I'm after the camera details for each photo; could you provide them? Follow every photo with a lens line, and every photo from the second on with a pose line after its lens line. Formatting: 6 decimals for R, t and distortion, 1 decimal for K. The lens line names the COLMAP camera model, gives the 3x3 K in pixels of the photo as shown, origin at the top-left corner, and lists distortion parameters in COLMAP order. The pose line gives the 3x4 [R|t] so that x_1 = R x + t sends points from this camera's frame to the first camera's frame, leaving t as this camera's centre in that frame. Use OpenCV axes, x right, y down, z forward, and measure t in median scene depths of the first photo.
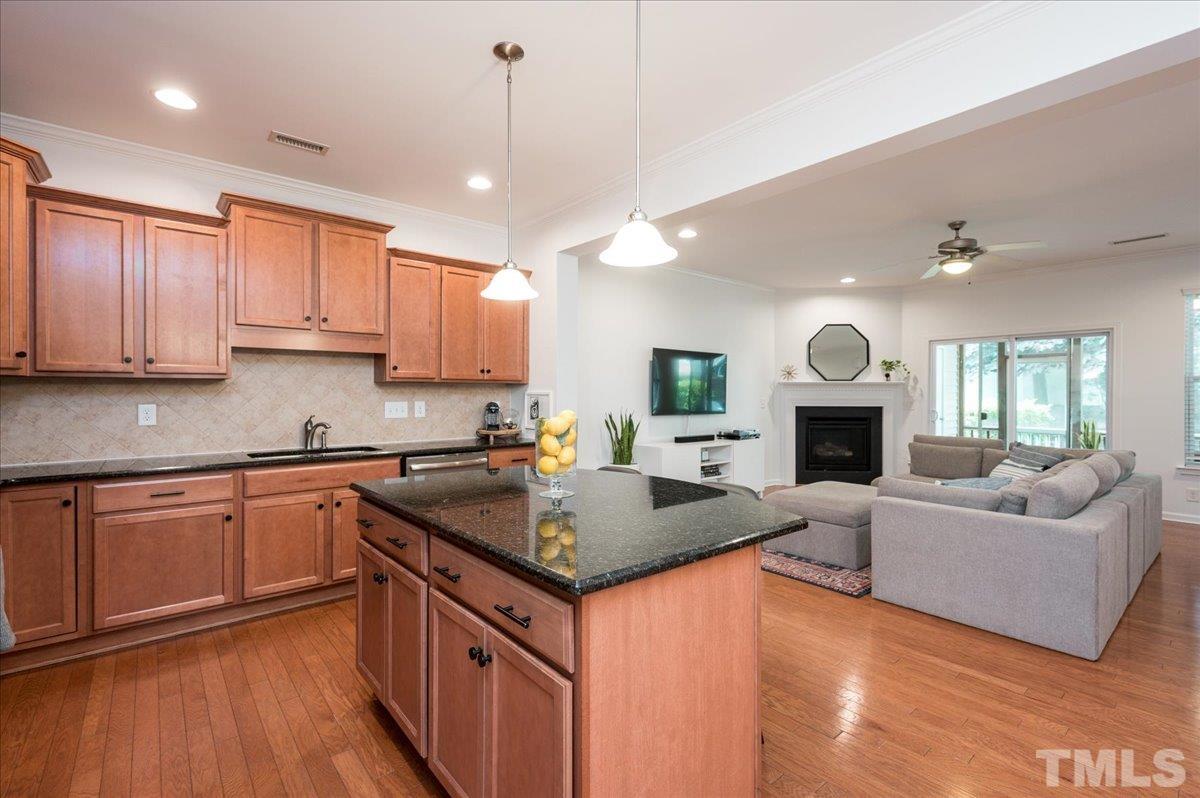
lens RADIAL K [[525.5, 0, 594.6], [0, 525.5, 391.9], [0, 0, 1]] dist [0.000046, 0.001016]
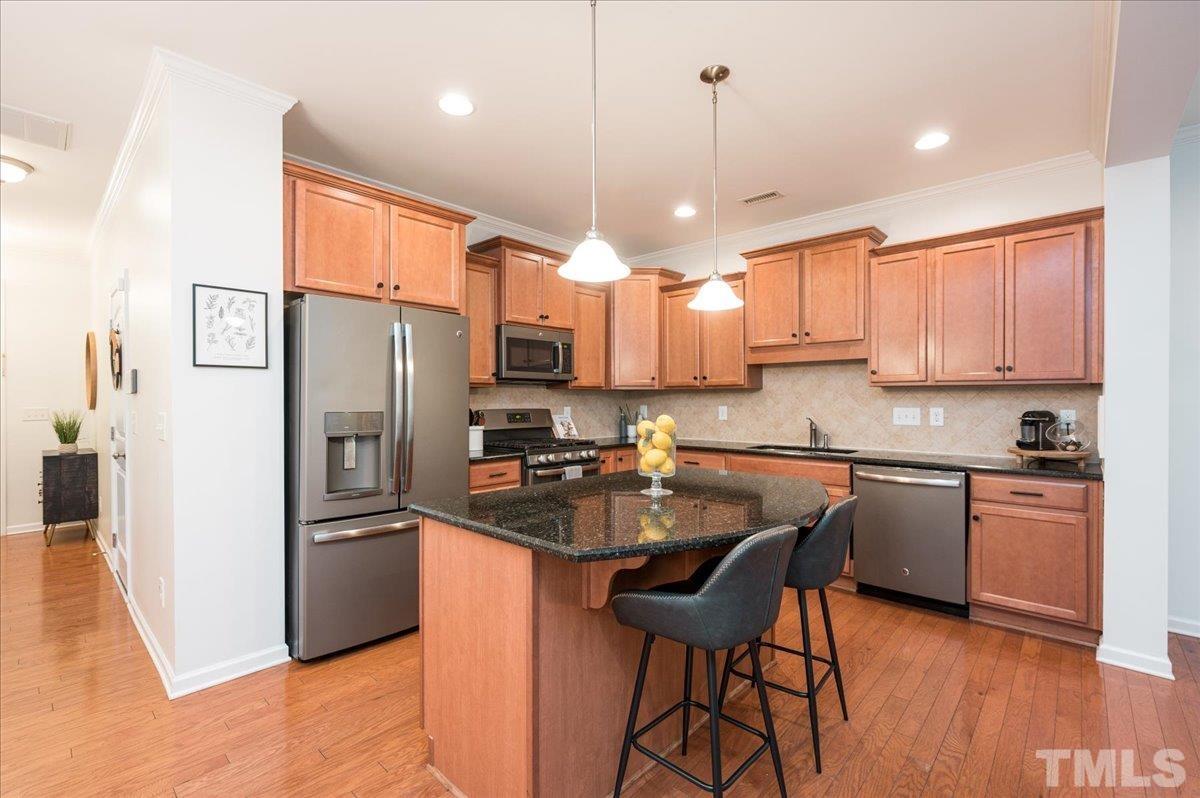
lens RADIAL K [[525.5, 0, 623.8], [0, 525.5, 397.6], [0, 0, 1]] dist [0.000046, 0.001016]
pose [[0.156875, -0.005734, -0.987602, 0.384892], [0.002273, 0.999983, -0.005445, 0.004022], [0.987616, -0.001391, 0.156885, 0.300667]]
